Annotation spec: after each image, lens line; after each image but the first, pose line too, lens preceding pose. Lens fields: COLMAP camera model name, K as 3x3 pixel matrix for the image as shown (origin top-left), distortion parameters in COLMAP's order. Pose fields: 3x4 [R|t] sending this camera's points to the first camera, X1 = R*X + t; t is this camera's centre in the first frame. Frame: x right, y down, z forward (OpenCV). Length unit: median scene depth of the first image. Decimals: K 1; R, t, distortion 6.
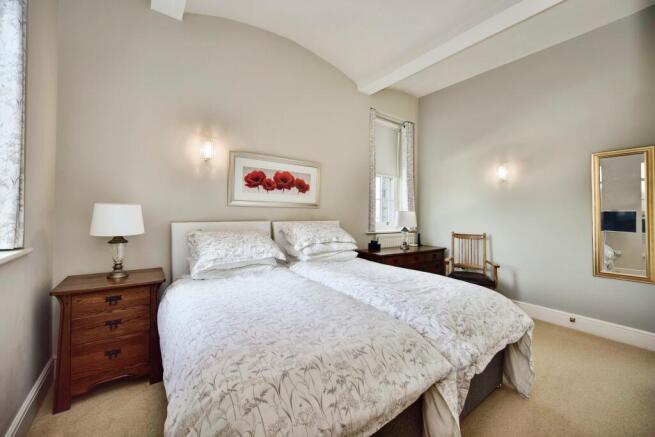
lens RADIAL K [[259.3, 0, 327.5], [0, 259.3, 218.5], [0, 0, 1]] dist [-0.000768, -0.000148]
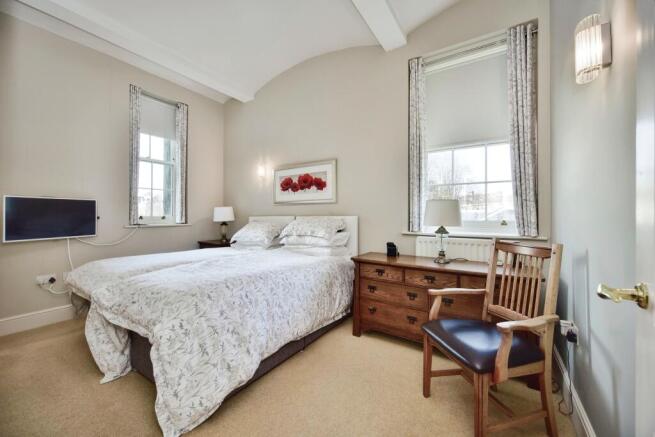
lens RADIAL K [[259.3, 0, 327.5], [0, 259.3, 218.5], [0, 0, 1]] dist [-0.000768, -0.000148]
pose [[0.346592, 0.014566, -0.937903, 1.011213], [0.003064, 0.999857, 0.016660, 0.003834], [0.938011, -0.008648, 0.346497, 0.693426]]
